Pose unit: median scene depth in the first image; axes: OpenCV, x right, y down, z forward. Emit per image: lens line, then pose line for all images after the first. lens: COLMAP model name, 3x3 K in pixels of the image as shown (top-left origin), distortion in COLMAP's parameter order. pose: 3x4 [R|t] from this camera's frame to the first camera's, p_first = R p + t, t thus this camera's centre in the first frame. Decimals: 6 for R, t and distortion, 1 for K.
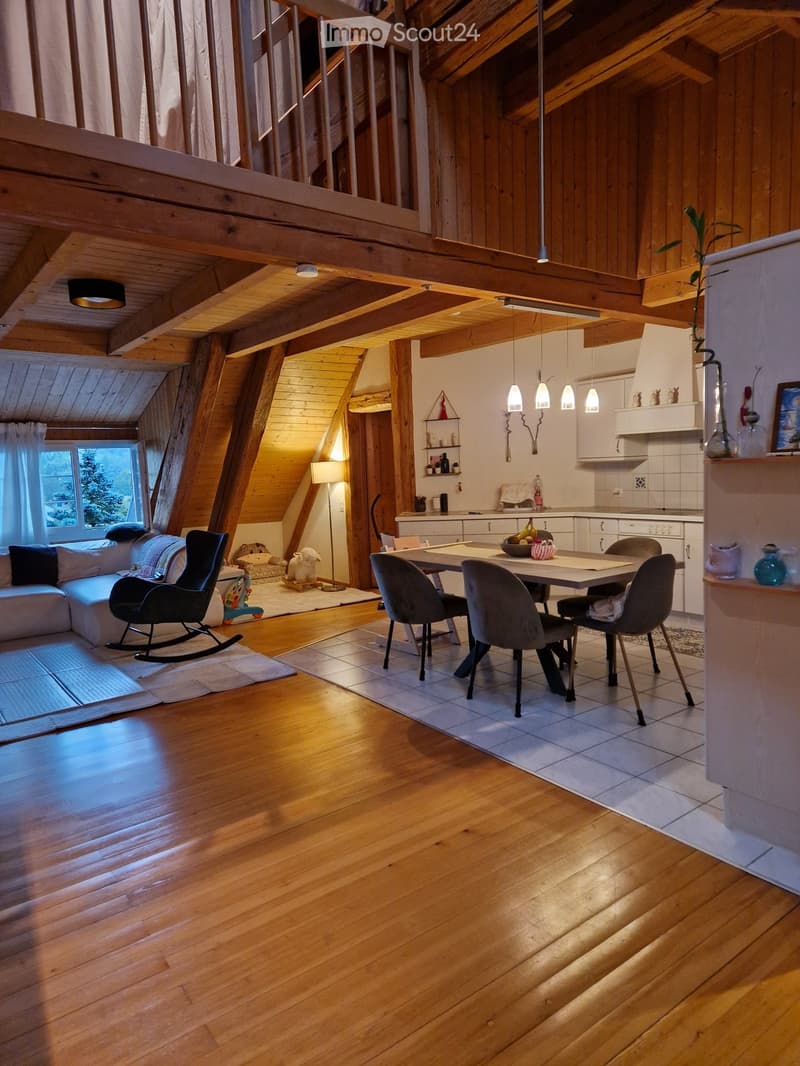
lens RADIAL K [[705.7, 0, 399.5], [0, 705.7, 534.2], [0, 0, 1]] dist [0.017330, -0.005778]
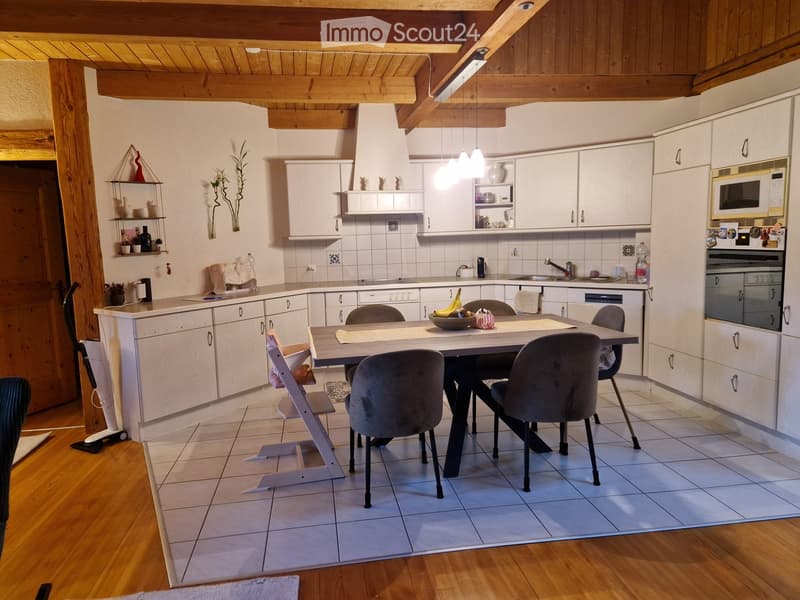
lens RADIAL K [[529.6, 0, 397.0], [0, 529.6, 298.6], [0, 0, 1]] dist [0.017330, -0.005778]
pose [[0.467141, -0.080579, 0.880504, -0.338464], [0.097536, 0.994457, 0.039261, -0.032336], [-0.878787, 0.067541, 0.472411, 0.497945]]
